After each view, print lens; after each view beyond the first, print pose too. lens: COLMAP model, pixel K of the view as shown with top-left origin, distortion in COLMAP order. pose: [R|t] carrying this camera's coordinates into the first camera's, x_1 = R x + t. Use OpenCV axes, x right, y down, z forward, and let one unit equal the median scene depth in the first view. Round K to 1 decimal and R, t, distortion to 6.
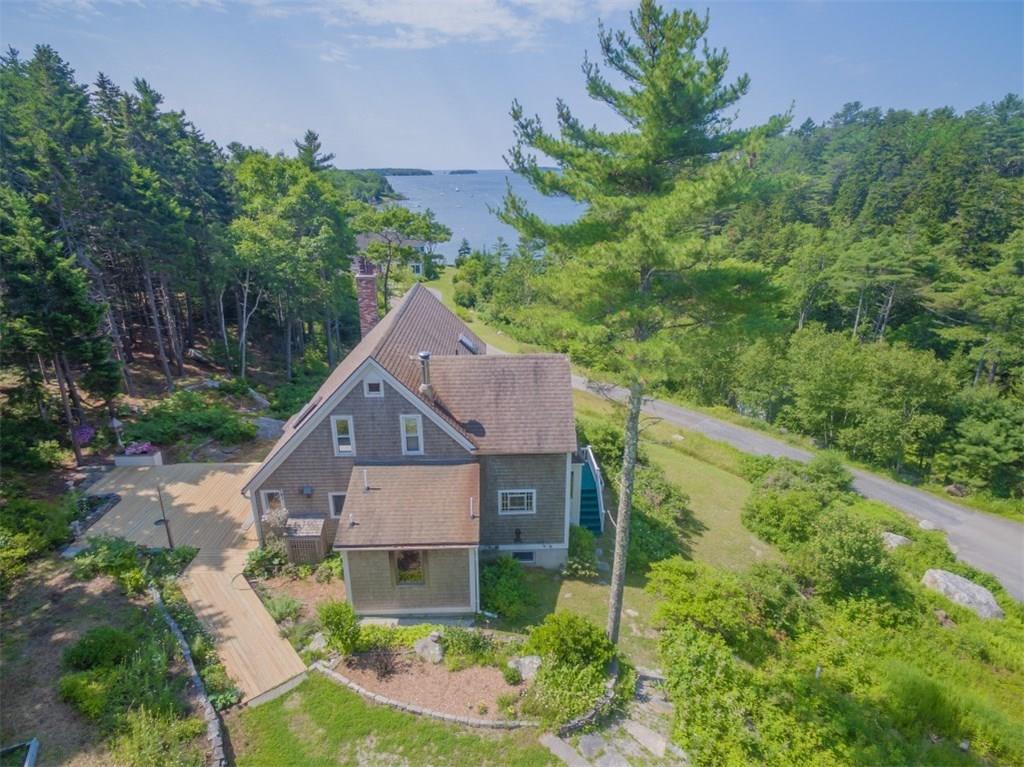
lens RADIAL K [[586.4, 0, 509.0], [0, 586.4, 390.5], [0, 0, 1]] dist [0.003213, 0.000311]
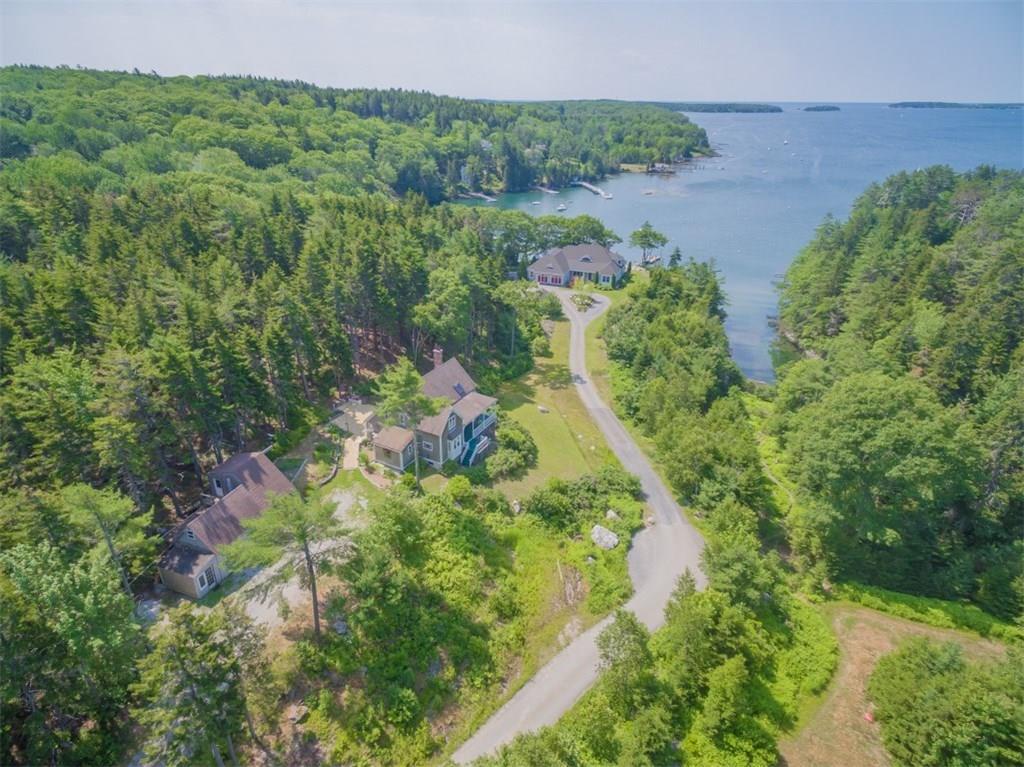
lens RADIAL K [[586.4, 0, 516.6], [0, 586.4, 381.0], [0, 0, 1]] dist [0.003213, 0.000311]
pose [[0.872552, 0.234293, -0.428673, 1.864270], [-0.199394, 0.971873, 0.125321, -0.714277], [0.445977, -0.023874, 0.894726, -1.811097]]
